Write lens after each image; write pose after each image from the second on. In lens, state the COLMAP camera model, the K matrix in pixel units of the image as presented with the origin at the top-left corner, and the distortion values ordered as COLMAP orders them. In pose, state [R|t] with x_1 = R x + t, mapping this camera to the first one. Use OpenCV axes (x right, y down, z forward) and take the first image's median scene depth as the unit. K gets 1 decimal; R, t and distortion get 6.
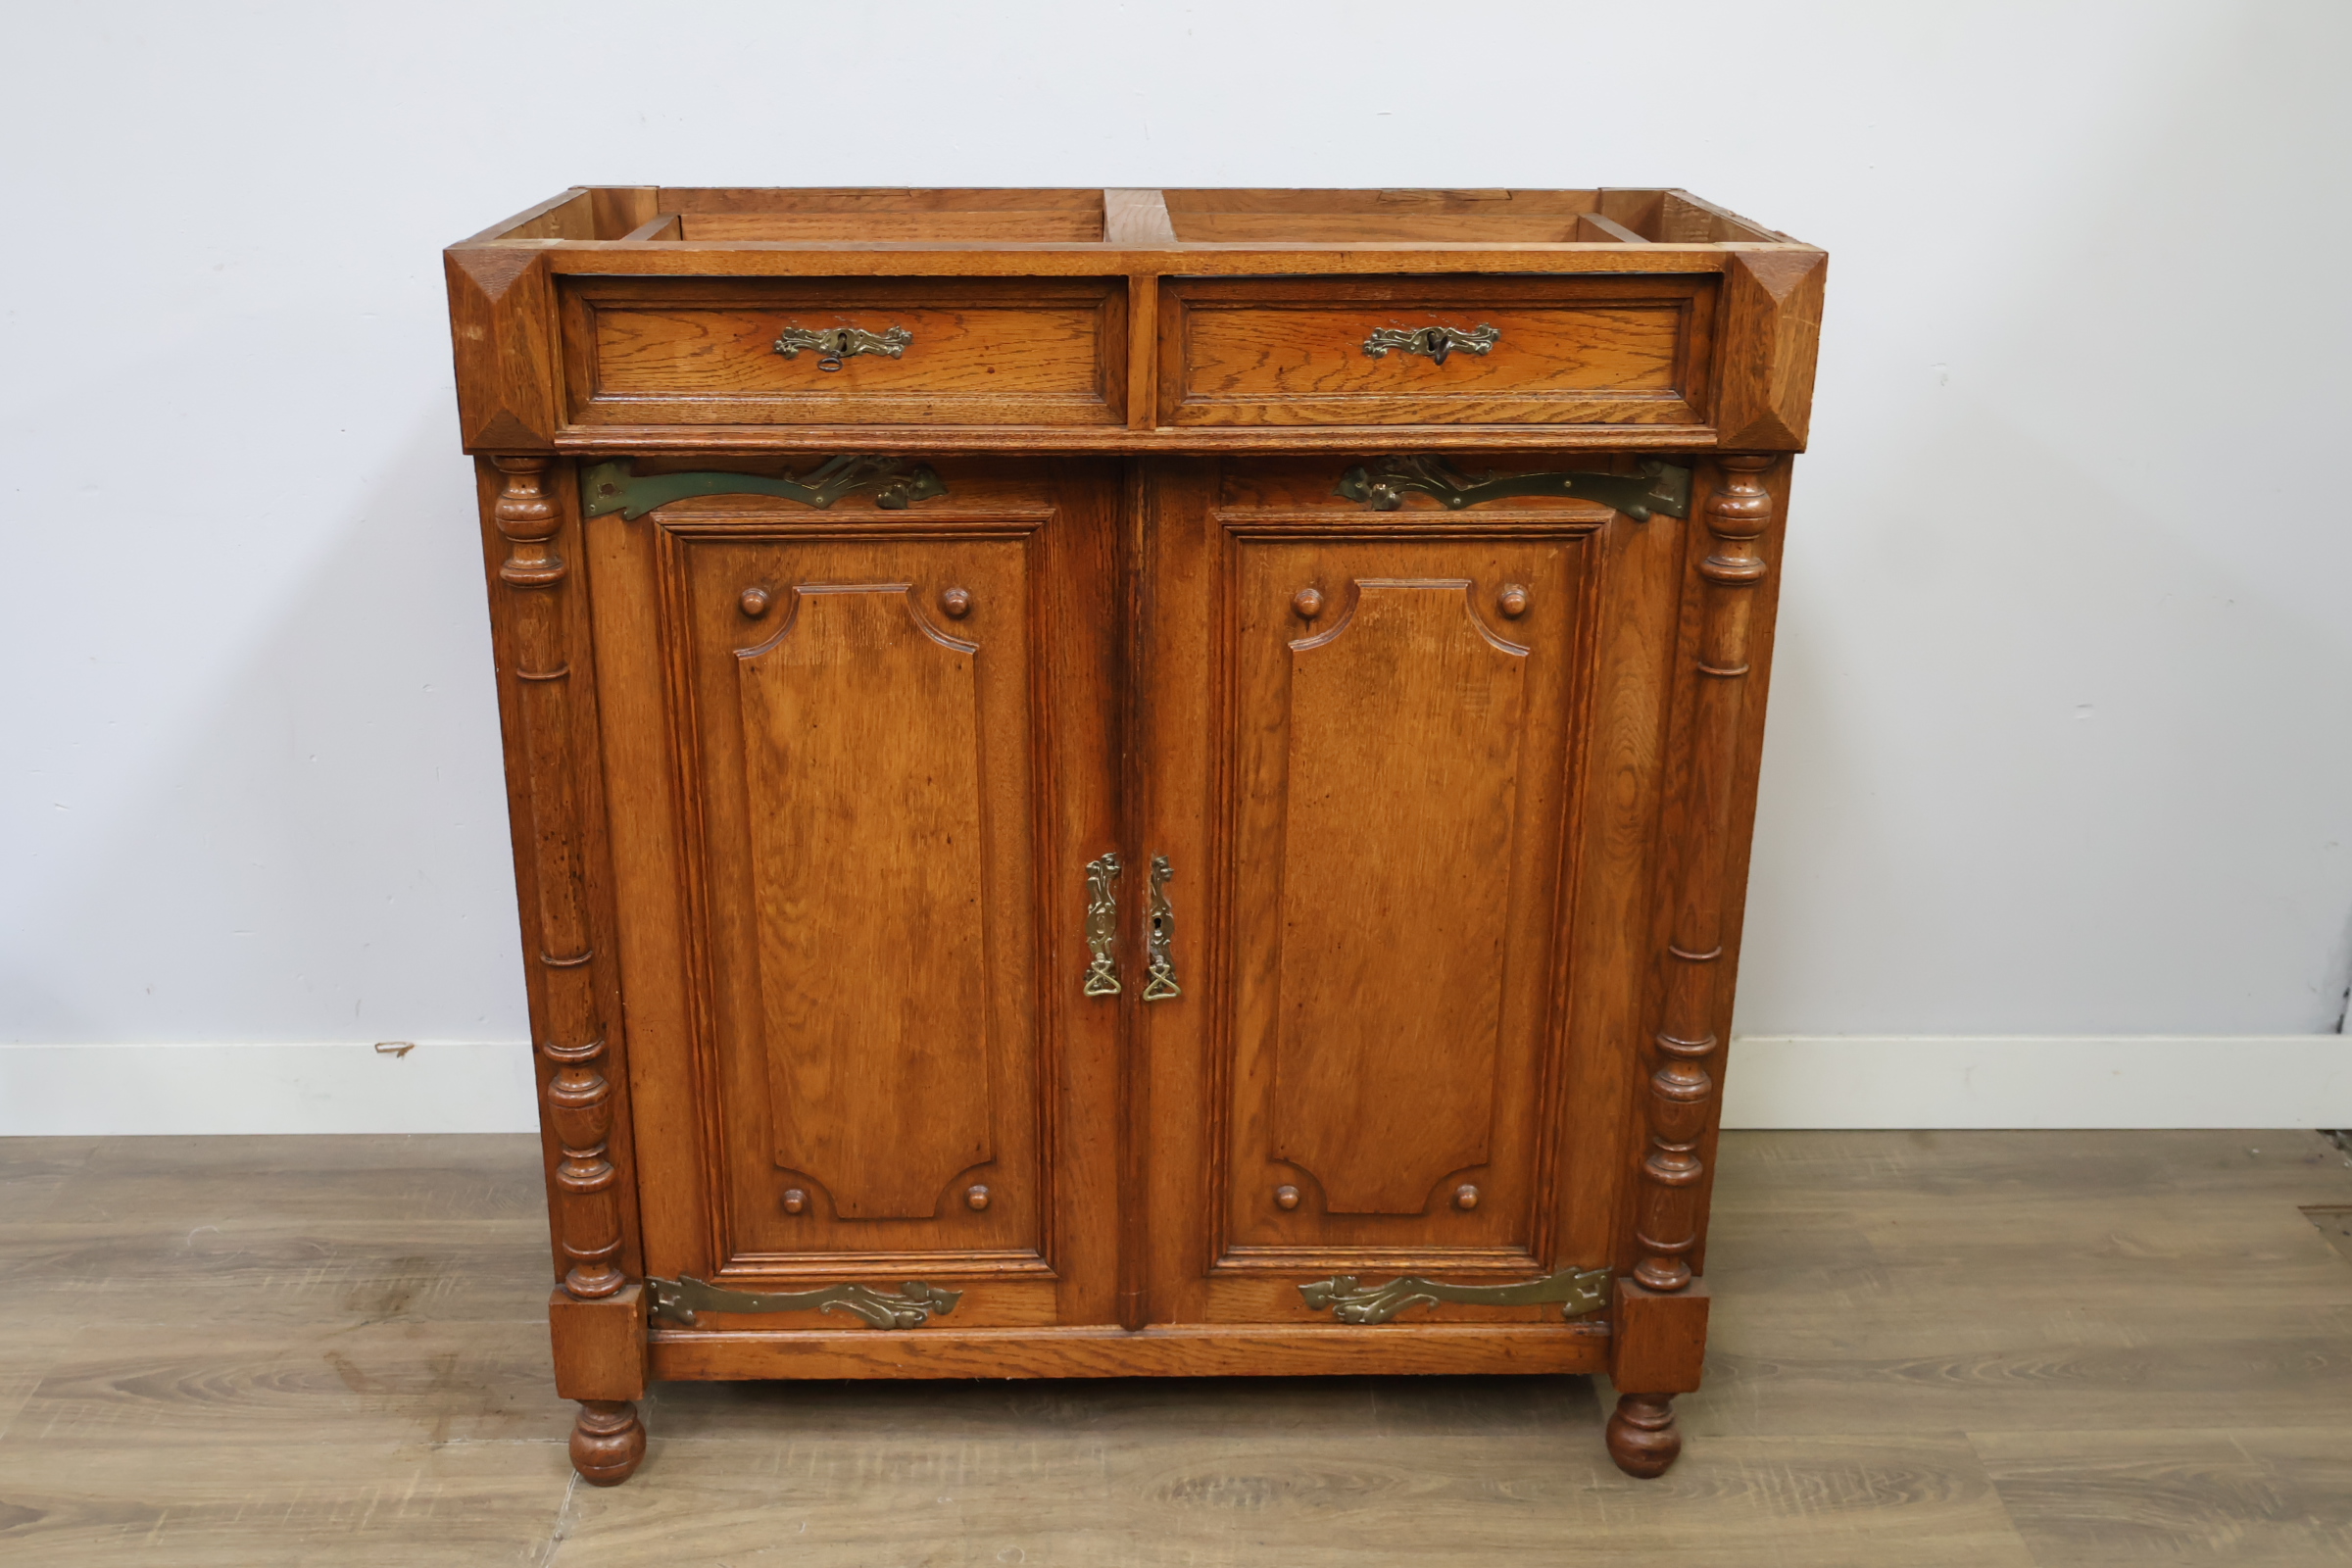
lens RADIAL K [[2318.3, 0, 1168.0], [0, 2318.3, 788.7], [0, 0, 1]] dist [-0.002001, 0.008670]
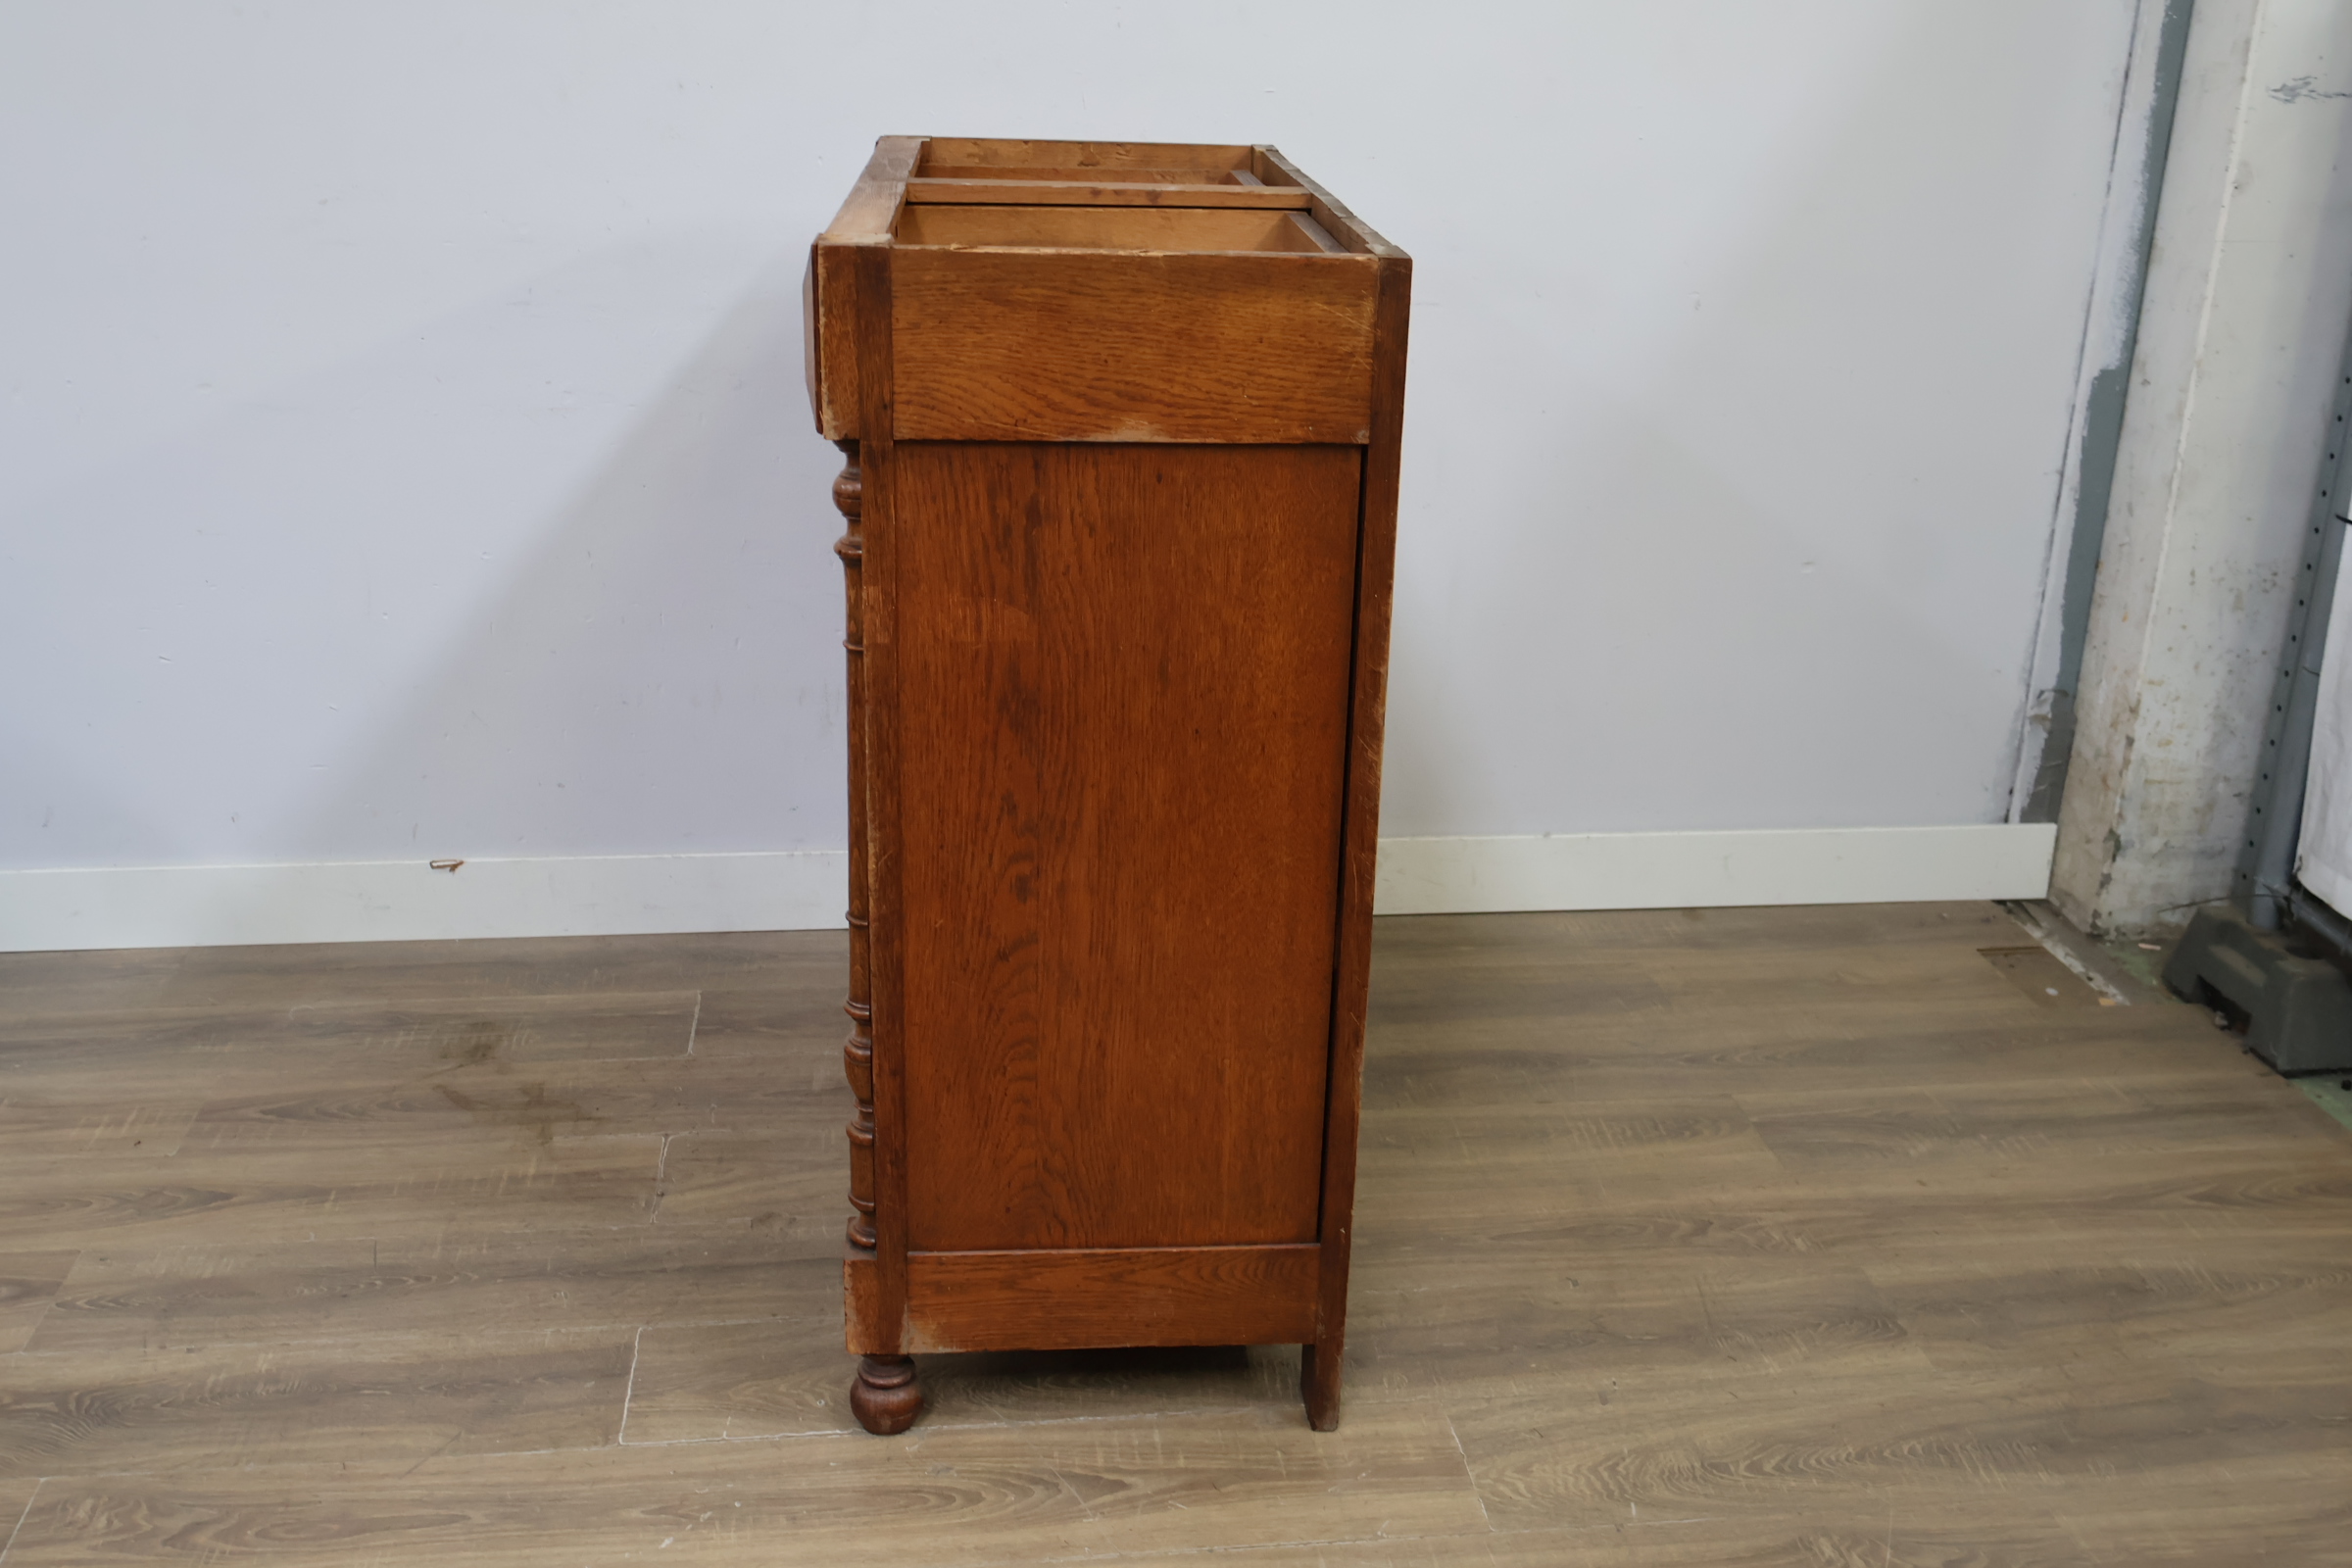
lens RADIAL K [[2353.8, 0, 1186.3], [0, 2353.8, 780.1], [0, 0, 1]] dist [0.007248, -0.004037]
pose [[0.993580, -0.017324, 0.111798, -0.114059], [0.019092, 0.999709, -0.014768, 0.117620], [-0.111510, 0.016807, 0.993621, -0.307879]]
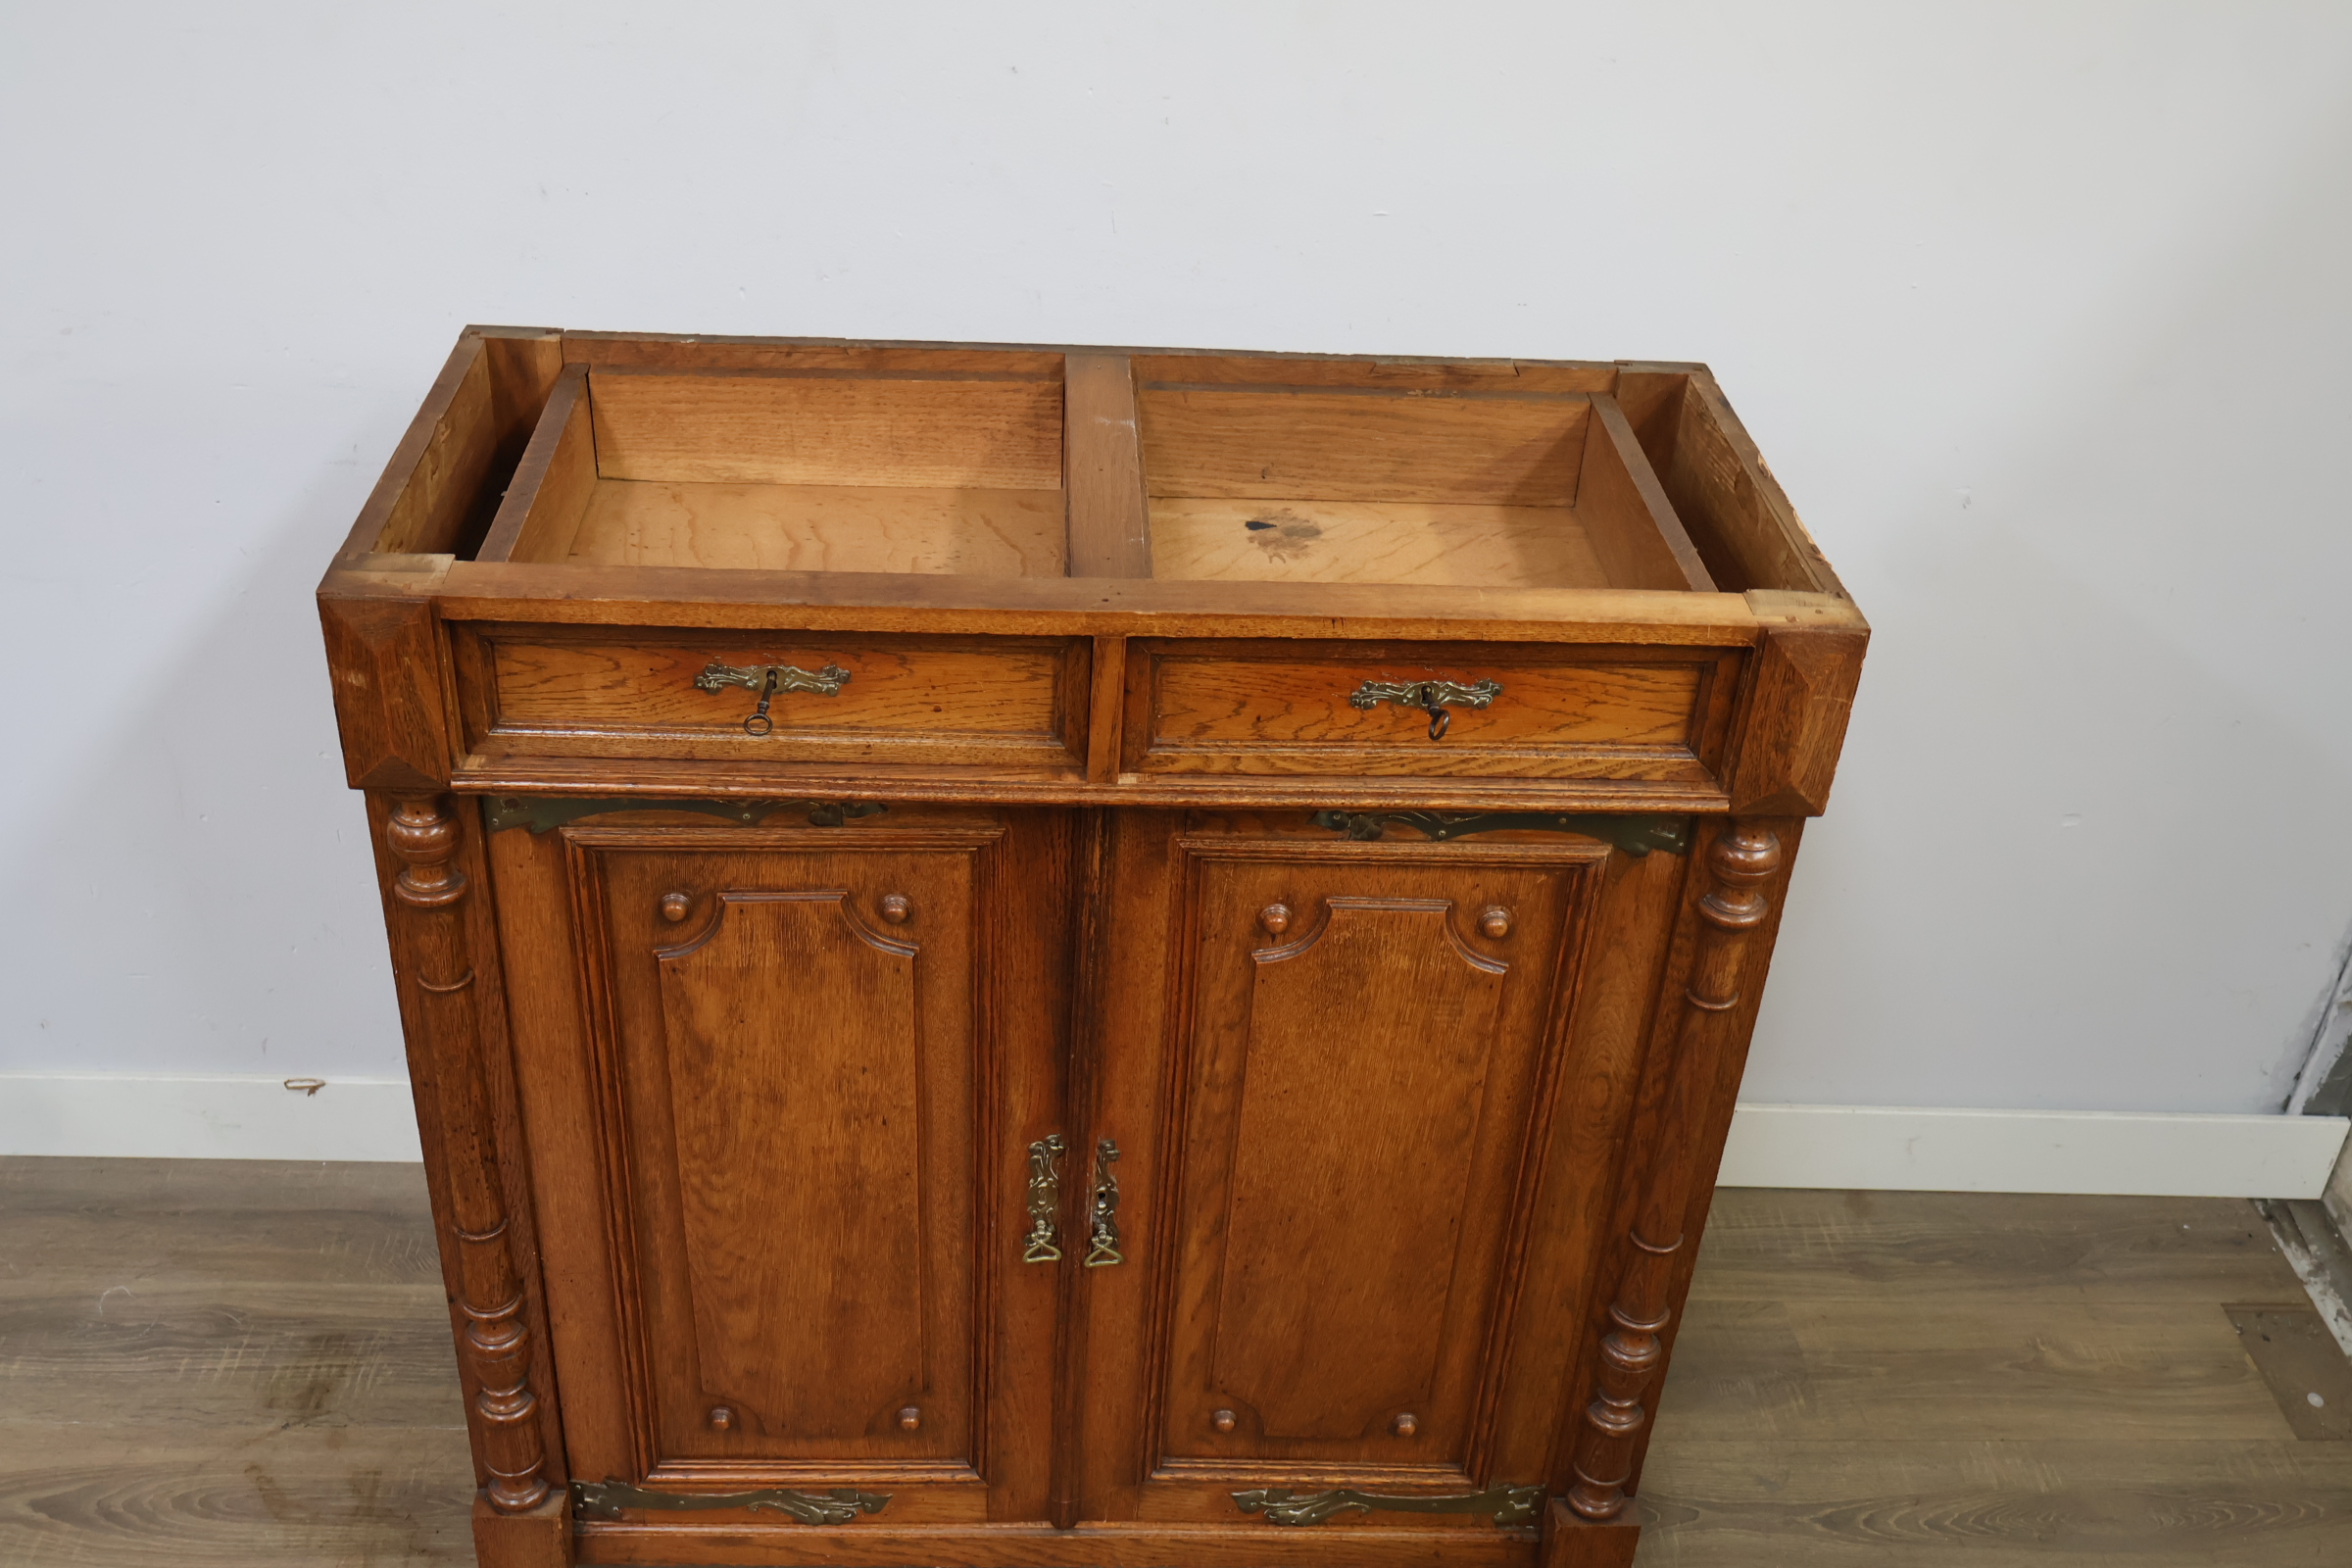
lens RADIAL K [[2313.3, 0, 1162.1], [0, 2313.3, 750.0], [0, 0, 1]] dist [-0.000789, 0.002240]
pose [[0.999020, 0.030308, 0.032241, -0.014962], [-0.036479, 0.976506, 0.212380, -0.304730], [-0.025046, -0.213348, 0.976655, 0.098679]]
